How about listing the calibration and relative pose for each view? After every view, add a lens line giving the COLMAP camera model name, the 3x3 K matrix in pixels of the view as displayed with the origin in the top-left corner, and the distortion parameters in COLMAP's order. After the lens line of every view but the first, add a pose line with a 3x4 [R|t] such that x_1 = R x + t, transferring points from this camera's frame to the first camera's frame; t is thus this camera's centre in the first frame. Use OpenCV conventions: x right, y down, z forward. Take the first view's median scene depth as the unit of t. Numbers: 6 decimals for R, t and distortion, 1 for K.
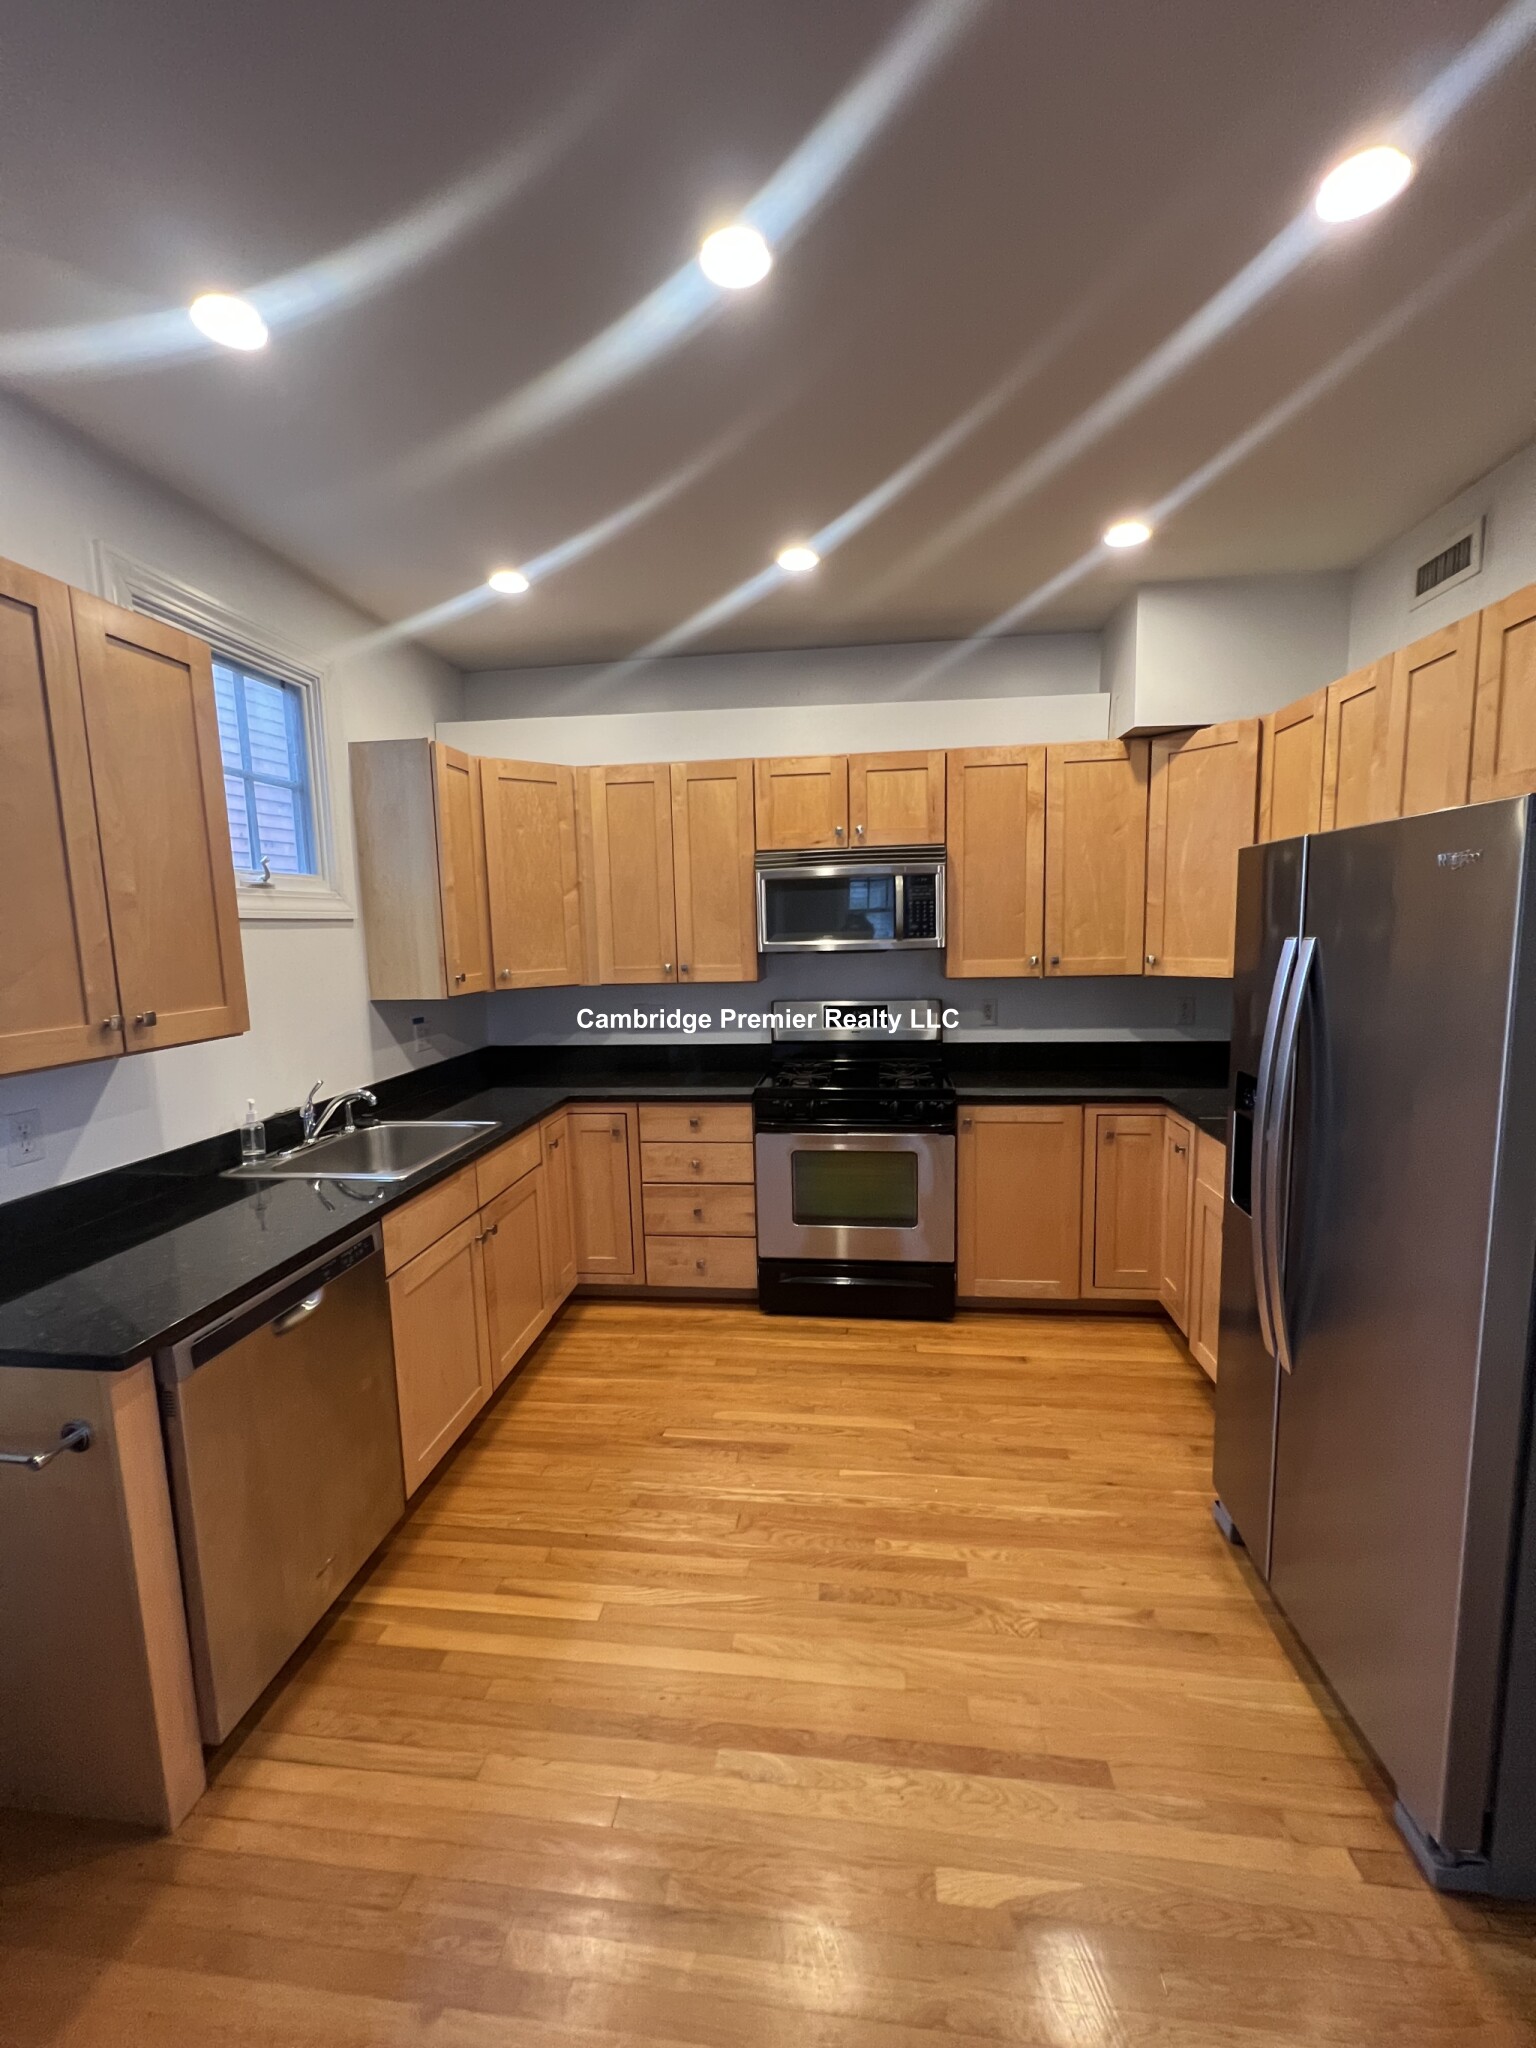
lens RADIAL K [[820.0, 0, 770.8], [0, 820.0, 1026.3], [0, 0, 1]] dist [-0.002063, 0.000616]
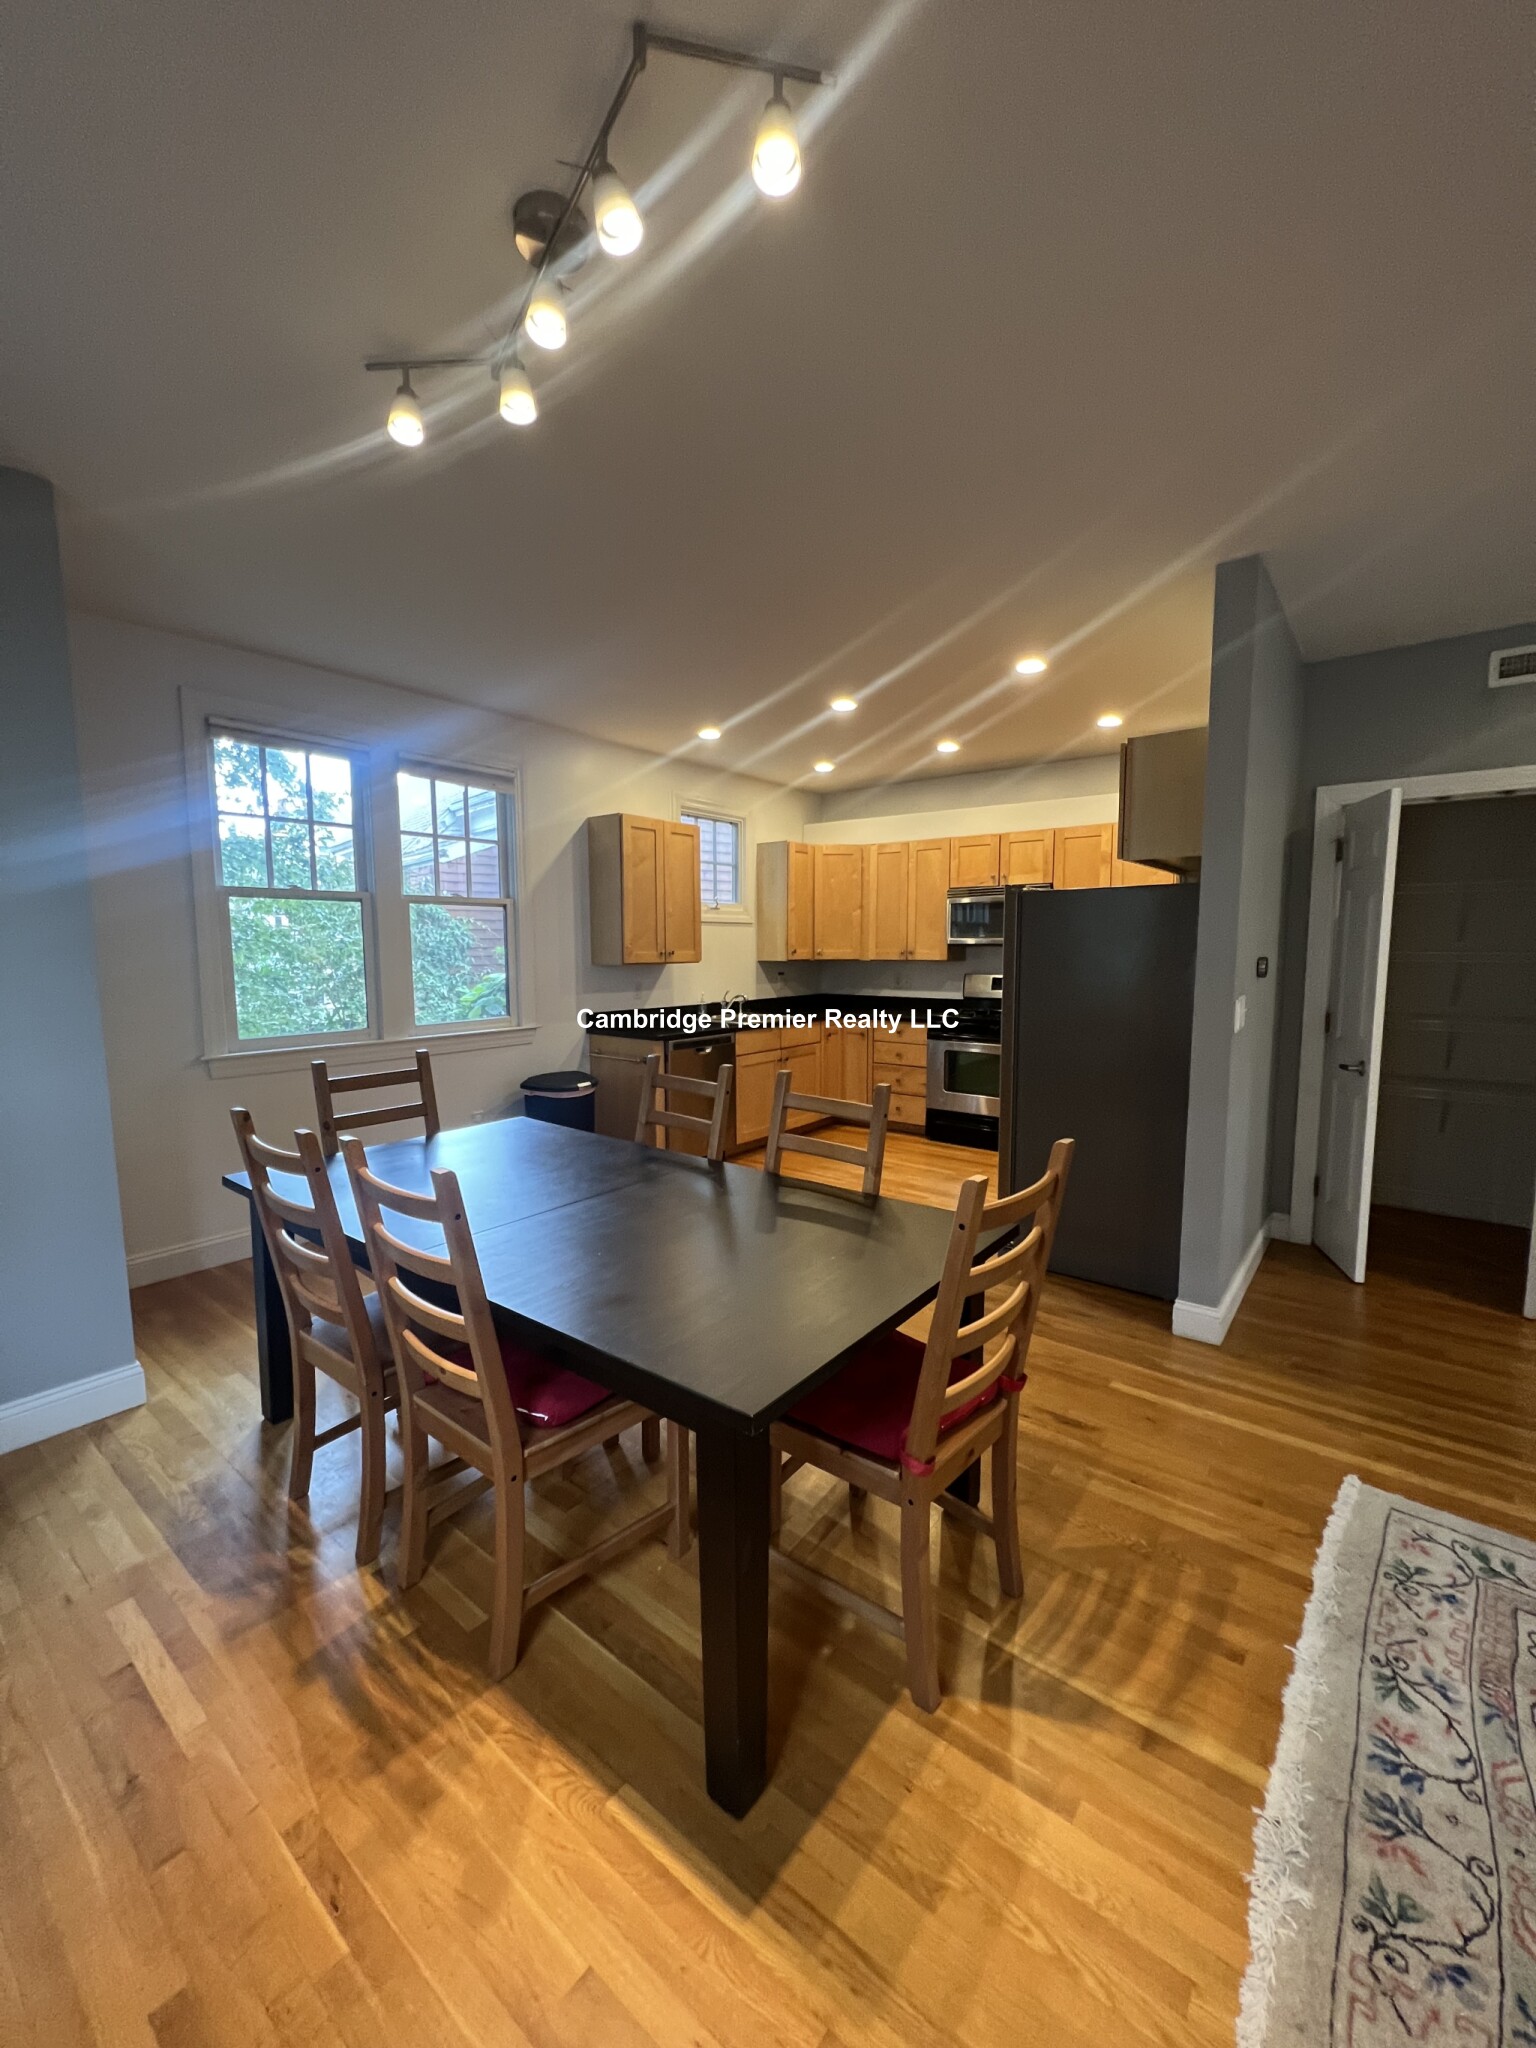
lens RADIAL K [[820.0, 0, 764.0], [0, 820.0, 1025.8], [0, 0, 1]] dist [-0.002063, 0.000616]
pose [[0.846947, 0.075406, -0.526304, 0.635517], [-0.083298, 0.996486, 0.008725, 0.112349], [0.525112, 0.036450, 0.850252, -0.773266]]
